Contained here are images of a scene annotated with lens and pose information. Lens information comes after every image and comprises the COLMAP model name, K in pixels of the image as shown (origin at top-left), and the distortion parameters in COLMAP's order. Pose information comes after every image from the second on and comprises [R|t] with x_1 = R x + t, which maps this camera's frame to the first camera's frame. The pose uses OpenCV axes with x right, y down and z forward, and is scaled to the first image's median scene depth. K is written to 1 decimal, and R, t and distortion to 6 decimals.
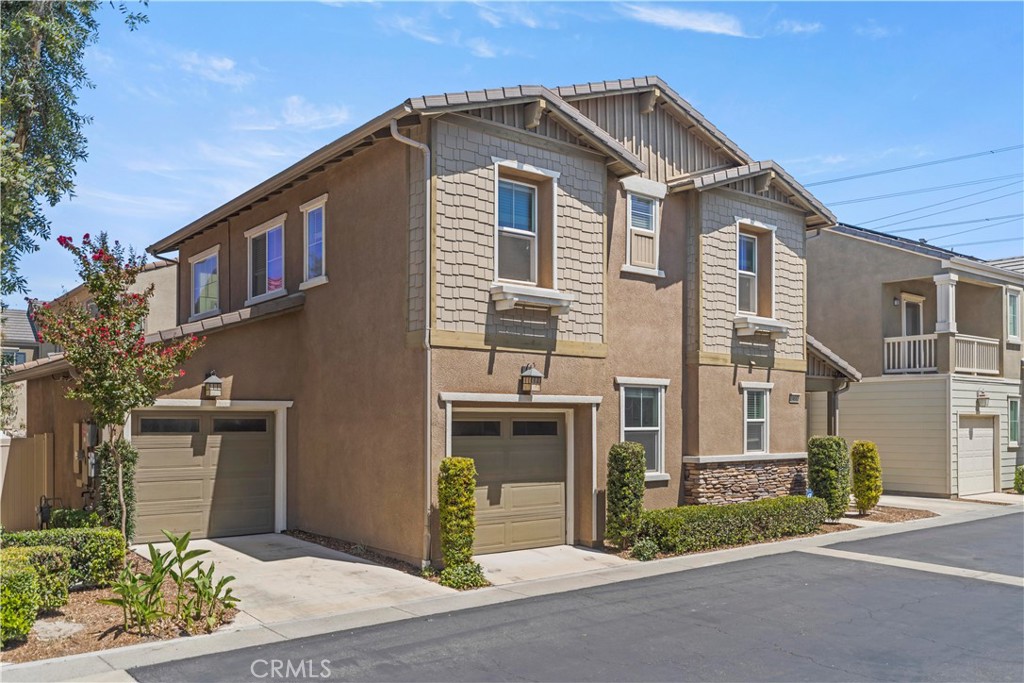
lens RADIAL K [[830.7, 0, 511.6], [0, 830.7, 420.7], [0, 0, 1]] dist [-0.005527, 0.002256]
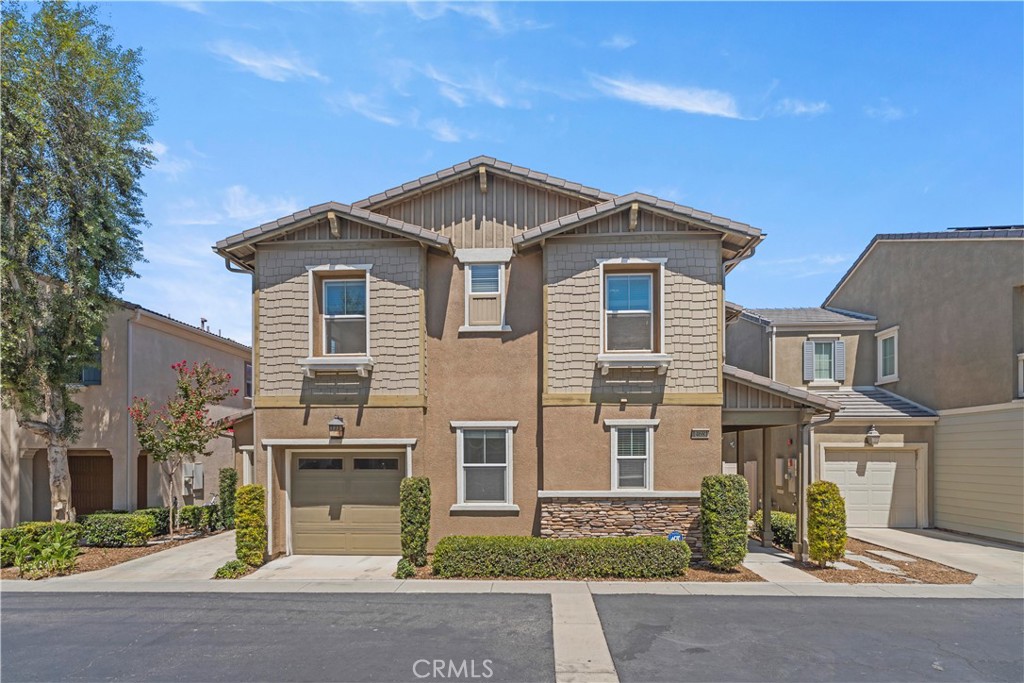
lens RADIAL K [[491.1, 0, 507.9], [0, 491.1, 456.1], [0, 0, 1]] dist [0.000210, 0.000142]
pose [[0.755735, 0.000724, -0.654877, 0.648418], [0.003551, 0.999980, 0.005203, -0.006353], [0.654868, -0.006257, 0.755717, 0.515611]]
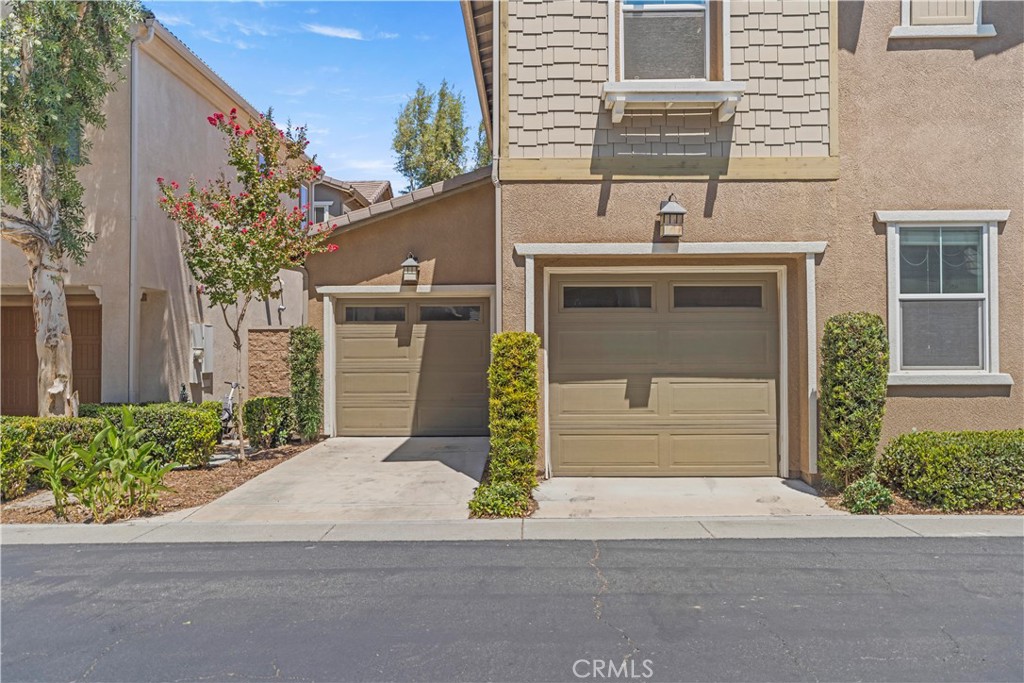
lens RADIAL K [[819.5, 0, 512.0], [0, 819.5, 341.5], [0, 0, 1]] dist [-0.027307, 0.053887]
pose [[0.775947, -0.013227, -0.630660, 0.294224], [0.006589, 0.999896, -0.012864, 0.048833], [0.630764, 0.005826, 0.775953, 0.361370]]
